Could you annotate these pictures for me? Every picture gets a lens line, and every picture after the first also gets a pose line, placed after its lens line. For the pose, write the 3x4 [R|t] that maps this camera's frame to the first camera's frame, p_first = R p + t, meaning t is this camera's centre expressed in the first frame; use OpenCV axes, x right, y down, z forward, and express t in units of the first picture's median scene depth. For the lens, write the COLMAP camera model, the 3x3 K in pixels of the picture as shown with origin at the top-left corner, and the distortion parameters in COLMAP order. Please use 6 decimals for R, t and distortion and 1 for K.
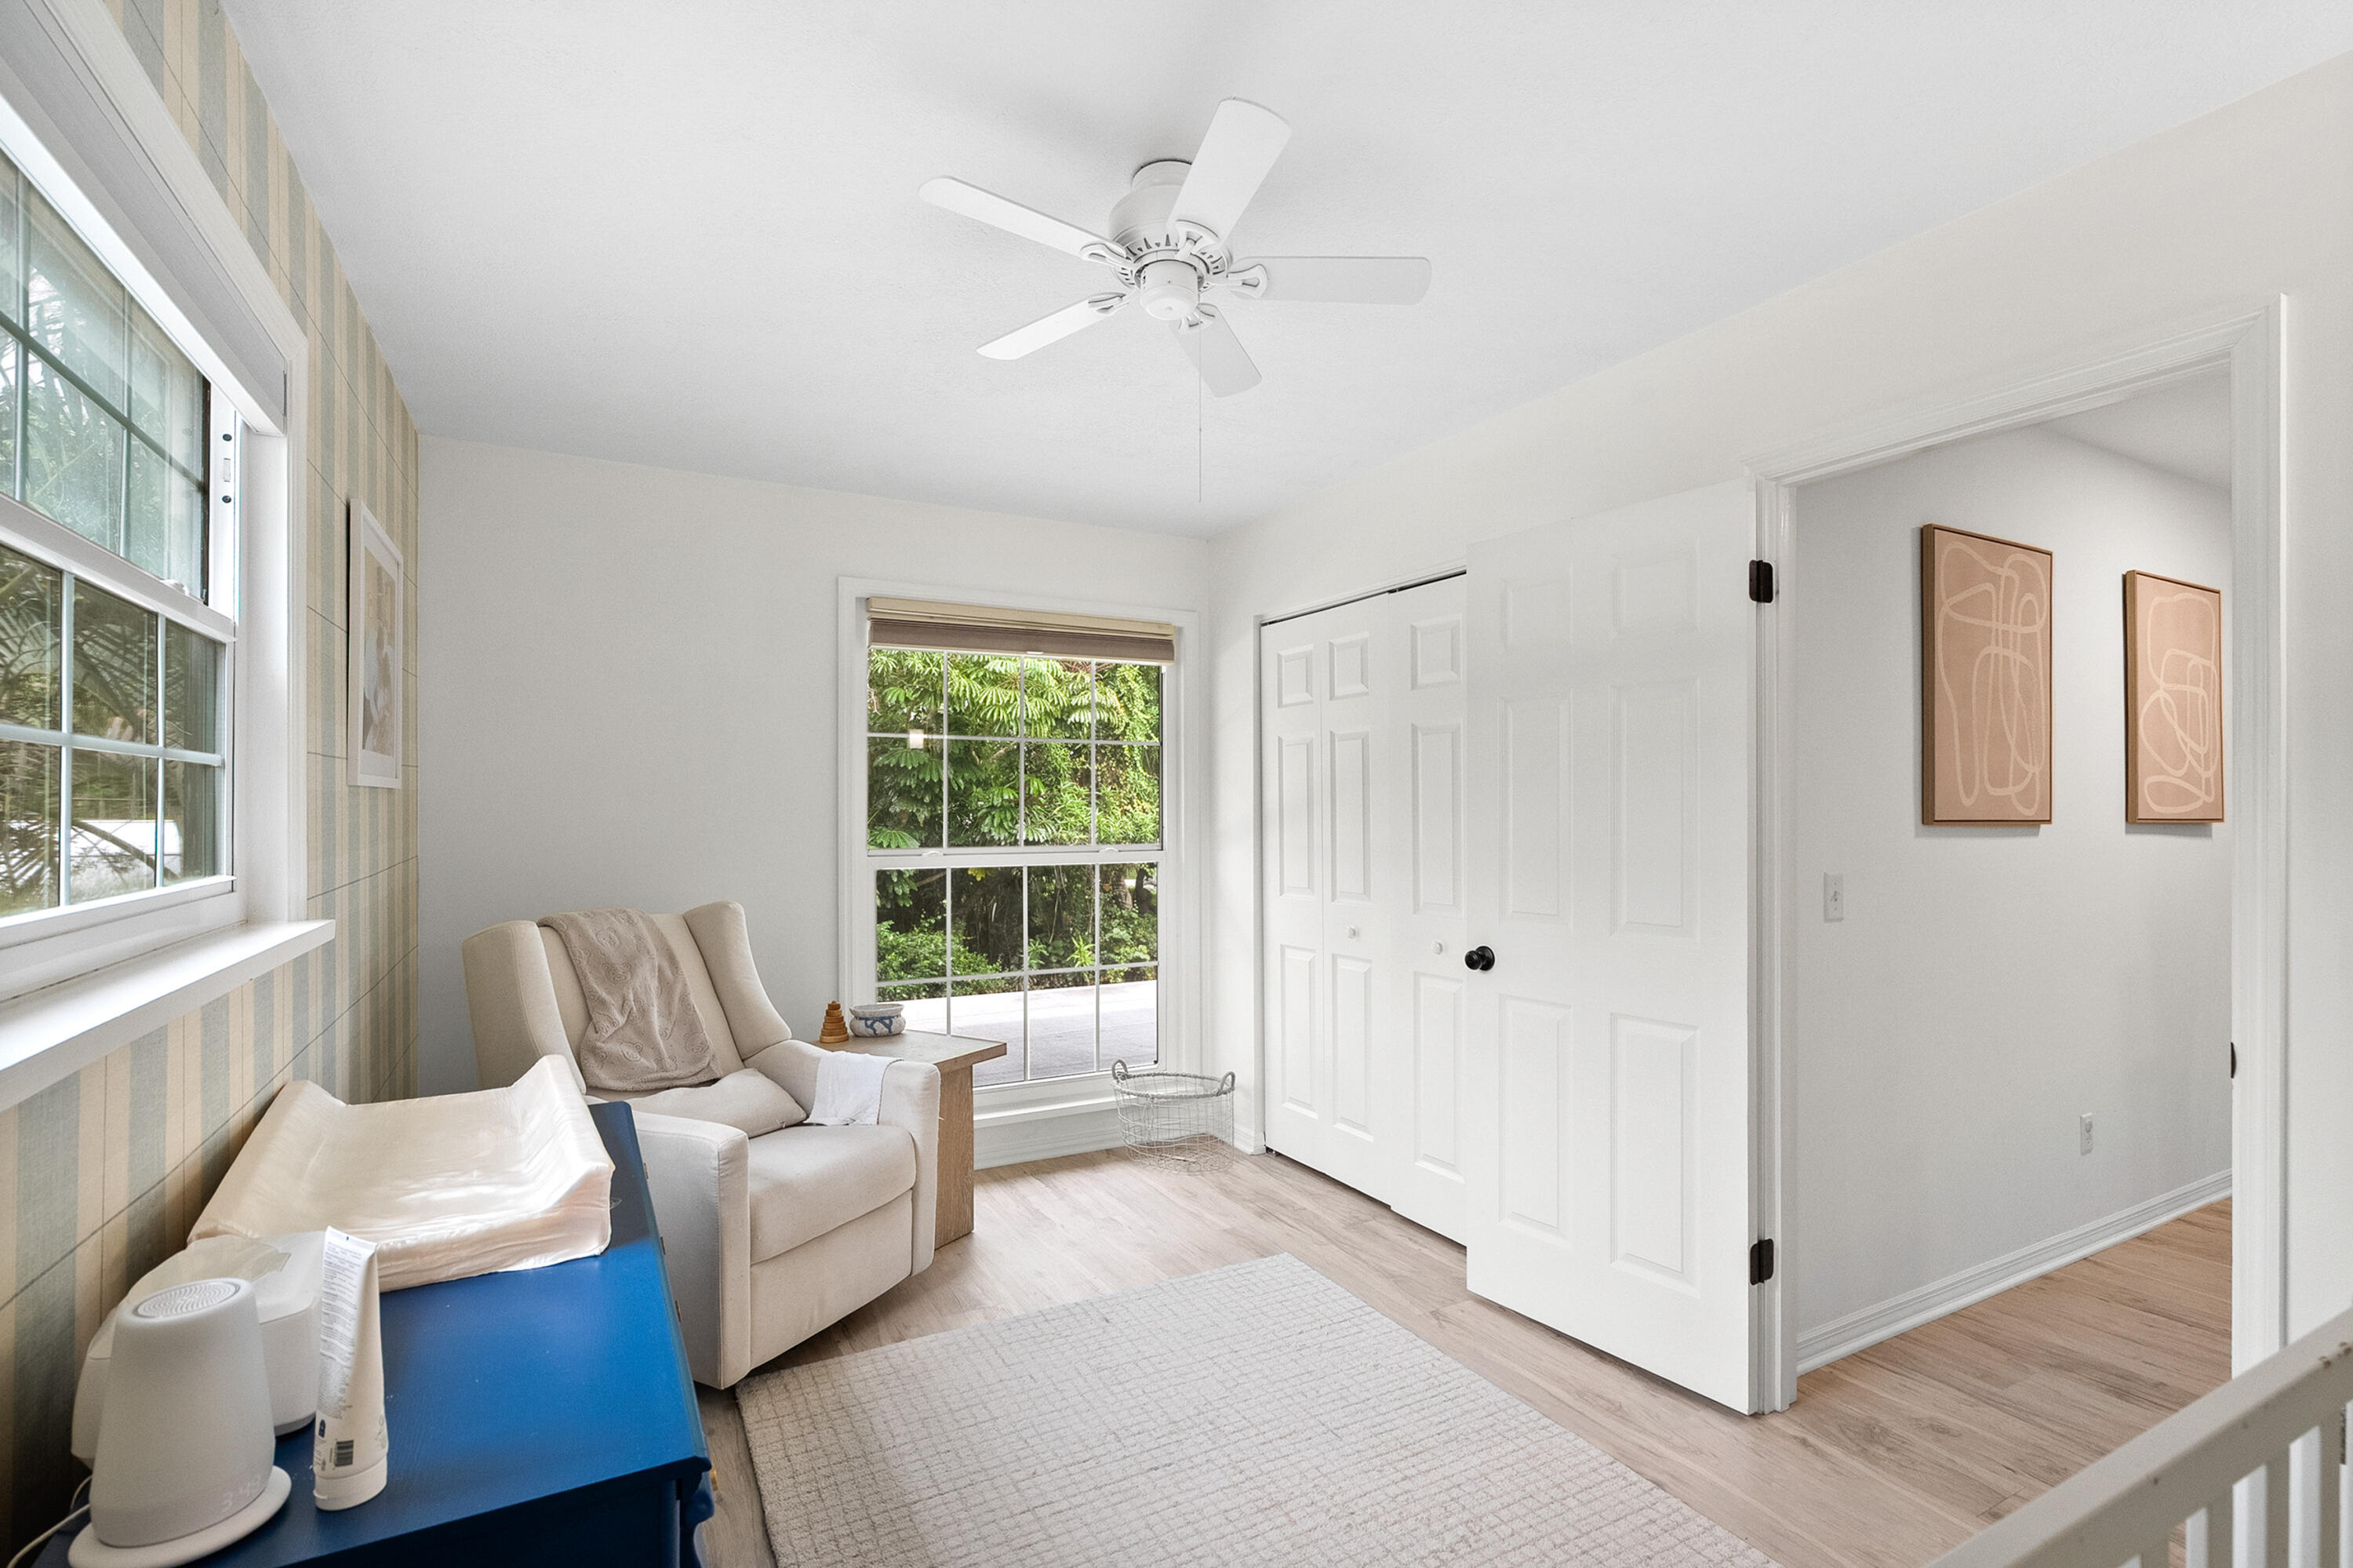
lens RADIAL K [[1076.2, 0, 1175.1], [0, 1076.2, 791.0], [0, 0, 1]] dist [-0.009920, 0.000321]
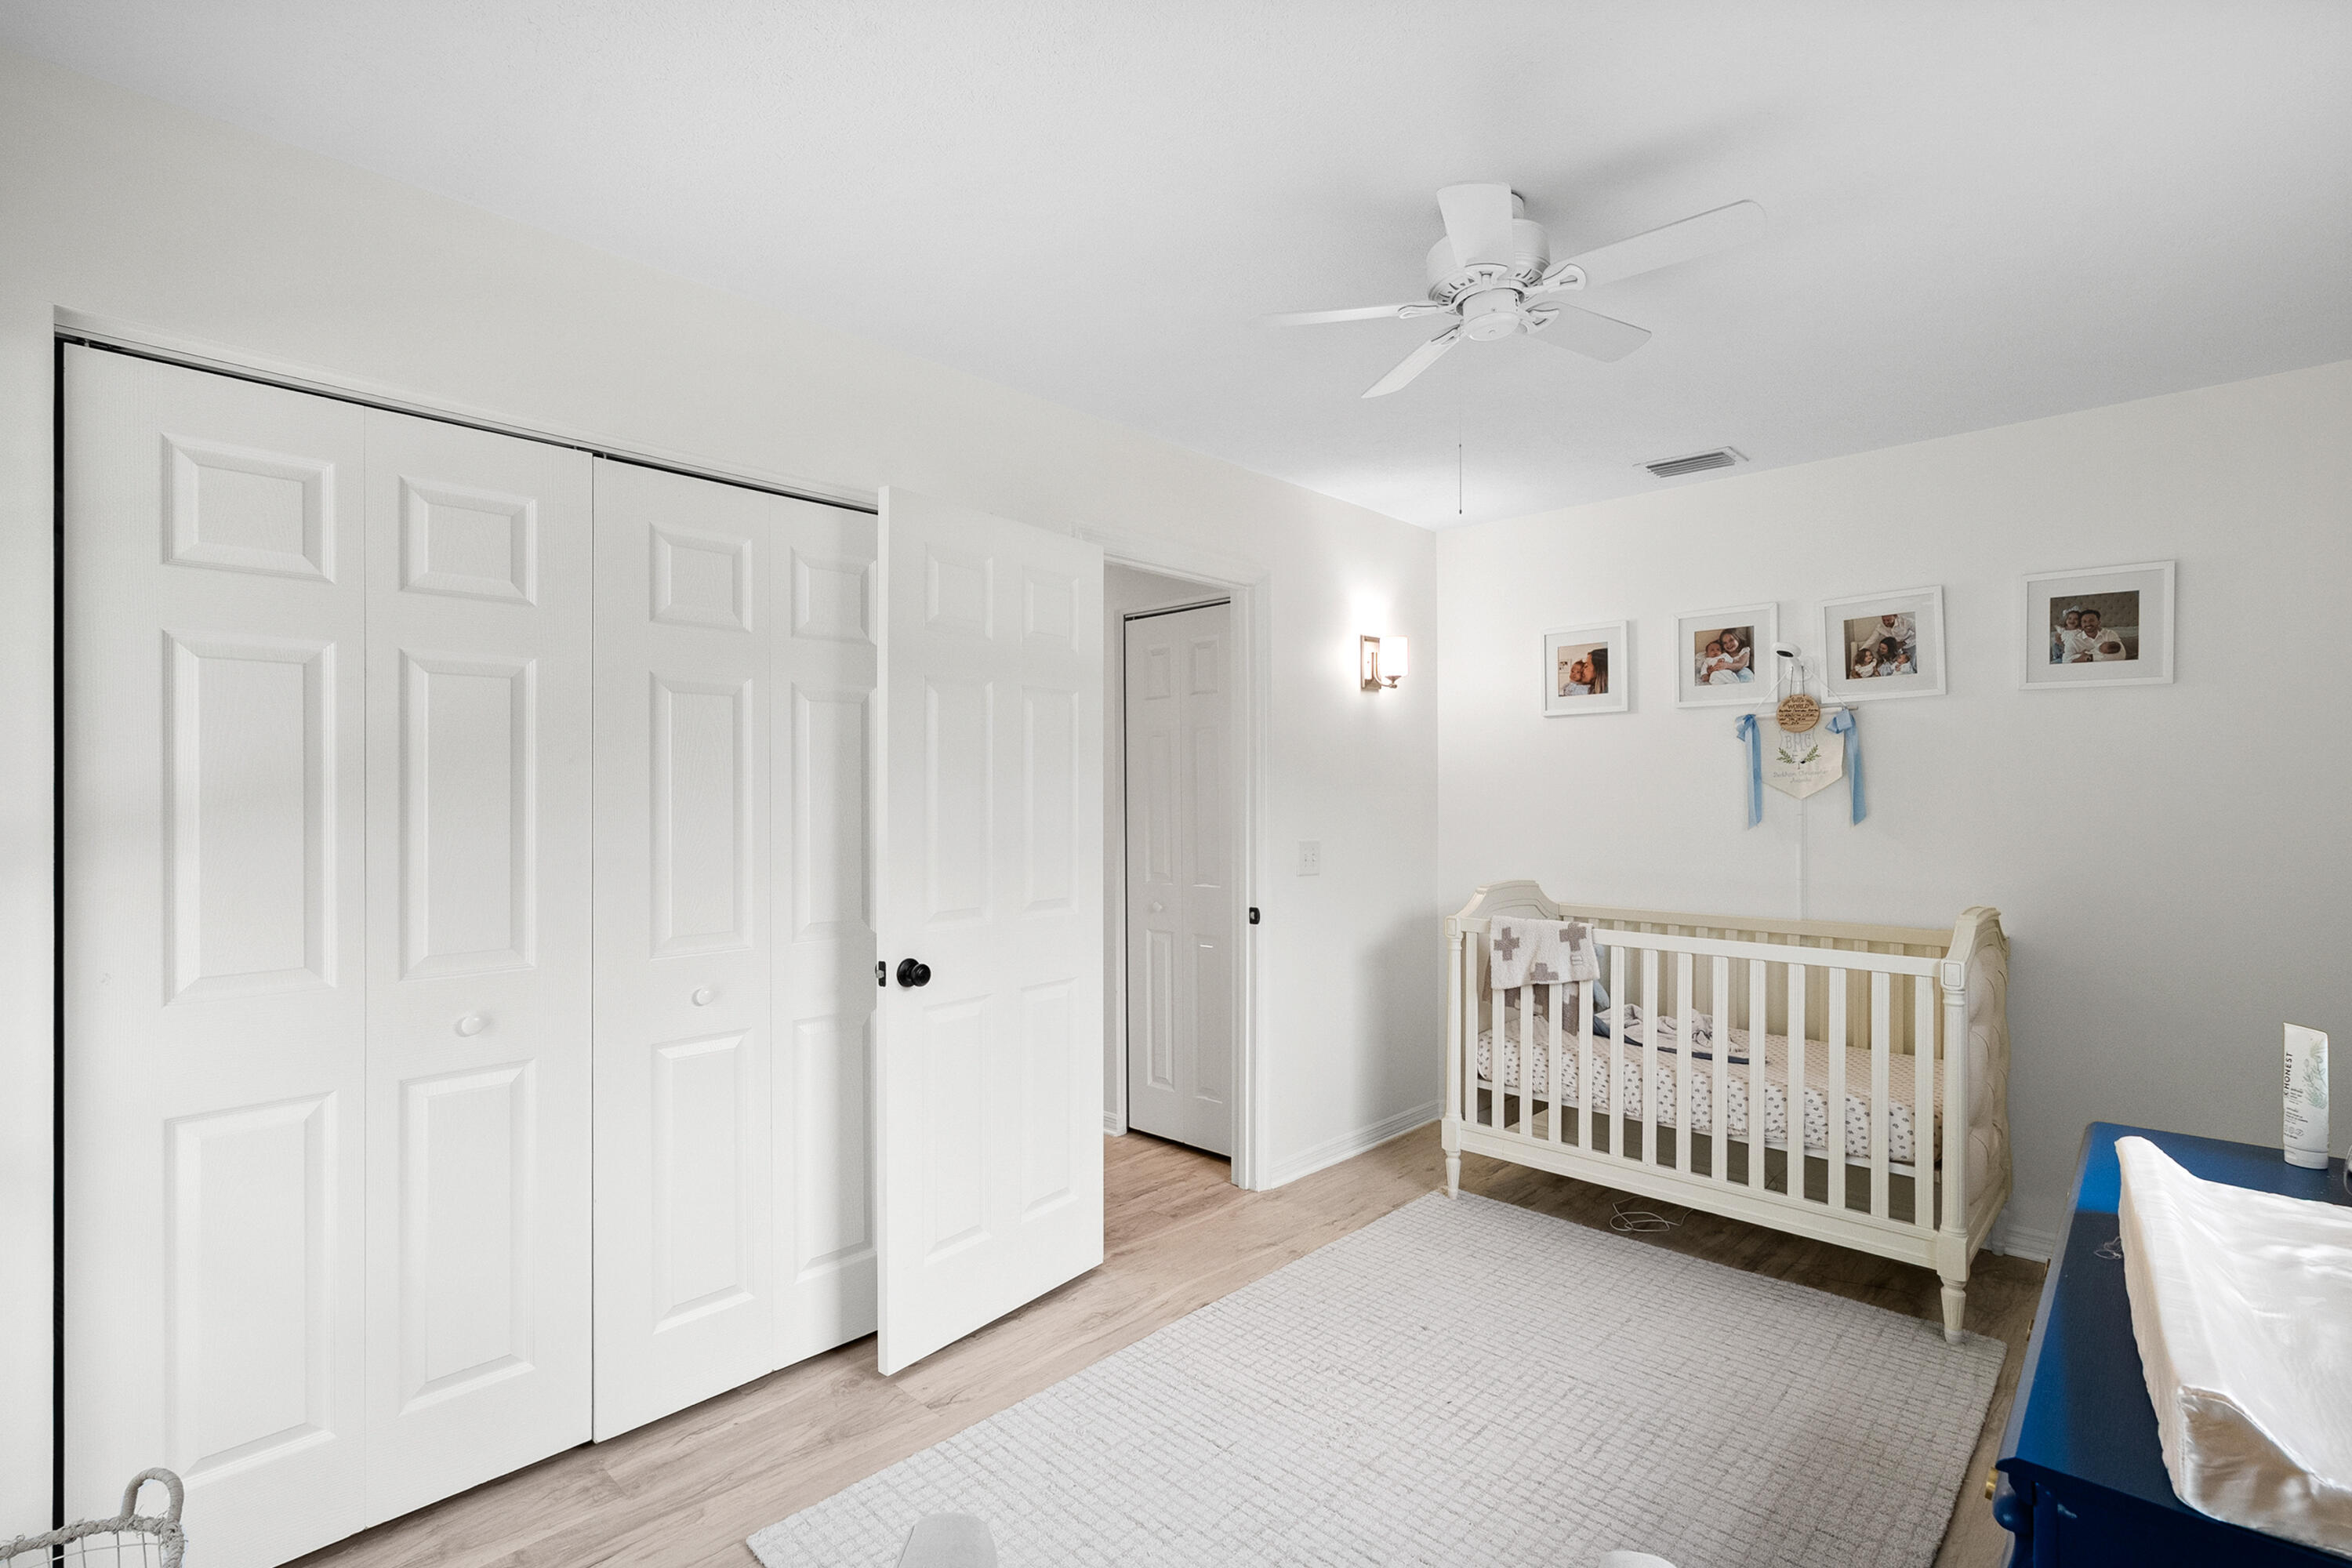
lens RADIAL K [[1075.7, 0, 1174.6], [0, 1075.7, 791.0], [0, 0, 1]] dist [-0.009920, 0.000321]
pose [[-0.296071, 0.002595, 0.955162, -0.550311], [-0.013750, 0.999881, -0.006978, 0.012572], [-0.955067, -0.015199, -0.296000, 0.973949]]
